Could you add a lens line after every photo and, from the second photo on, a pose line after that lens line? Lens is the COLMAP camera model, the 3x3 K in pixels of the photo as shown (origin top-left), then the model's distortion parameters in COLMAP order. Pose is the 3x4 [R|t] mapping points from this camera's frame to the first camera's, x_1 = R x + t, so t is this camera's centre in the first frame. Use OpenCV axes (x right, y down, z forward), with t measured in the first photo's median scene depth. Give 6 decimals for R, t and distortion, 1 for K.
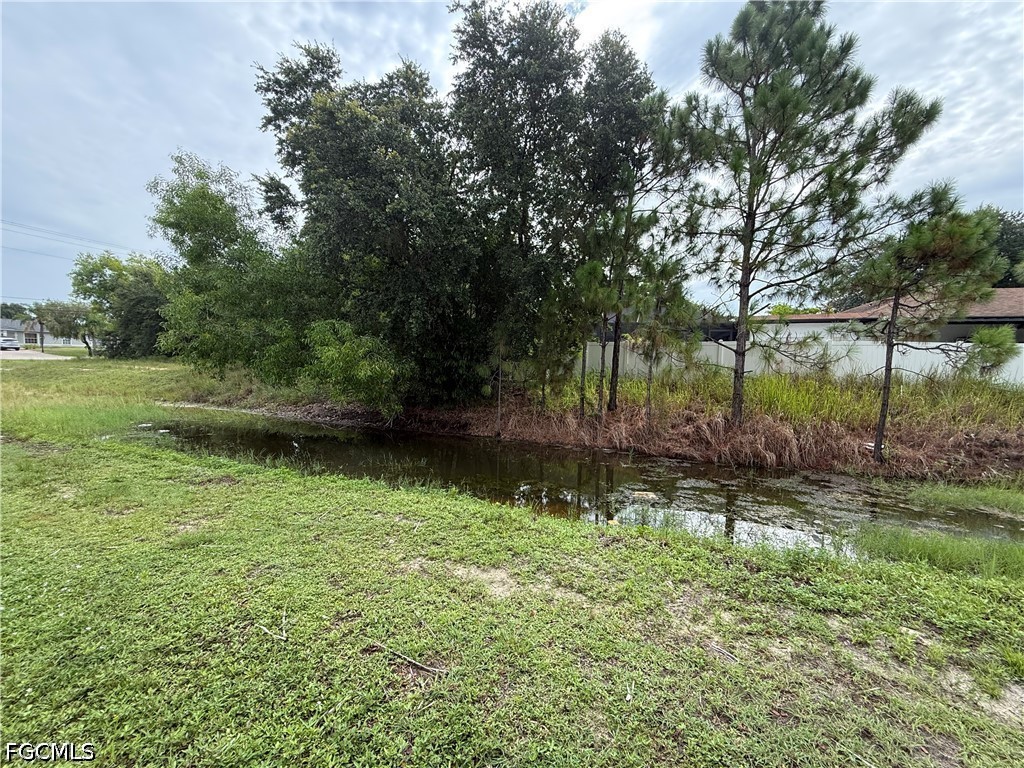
lens RADIAL K [[404.4, 0, 512.0], [0, 404.4, 384.0], [0, 0, 1]] dist [0.001417, -0.000039]
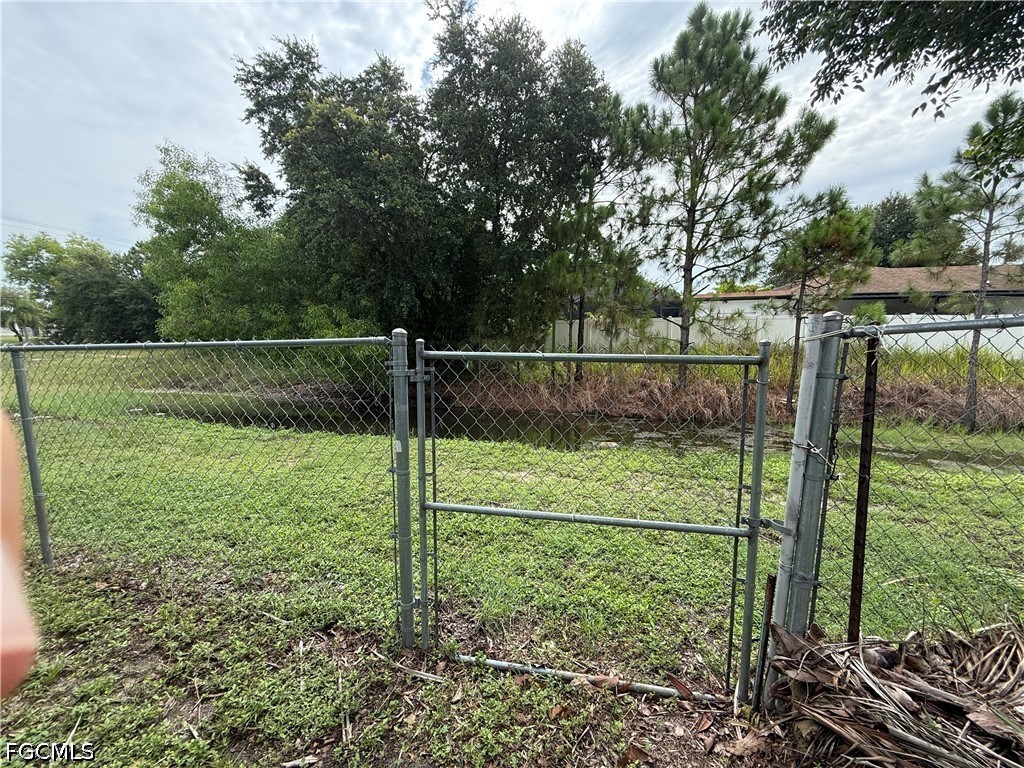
lens RADIAL K [[404.4, 0, 512.0], [0, 404.4, 384.0], [0, 0, 1]] dist [0.001417, -0.000039]
pose [[0.995181, -0.033985, 0.091980, -0.052497], [0.029200, 0.998174, 0.052880, 0.010912], [-0.093609, -0.049940, 0.994356, -0.136680]]
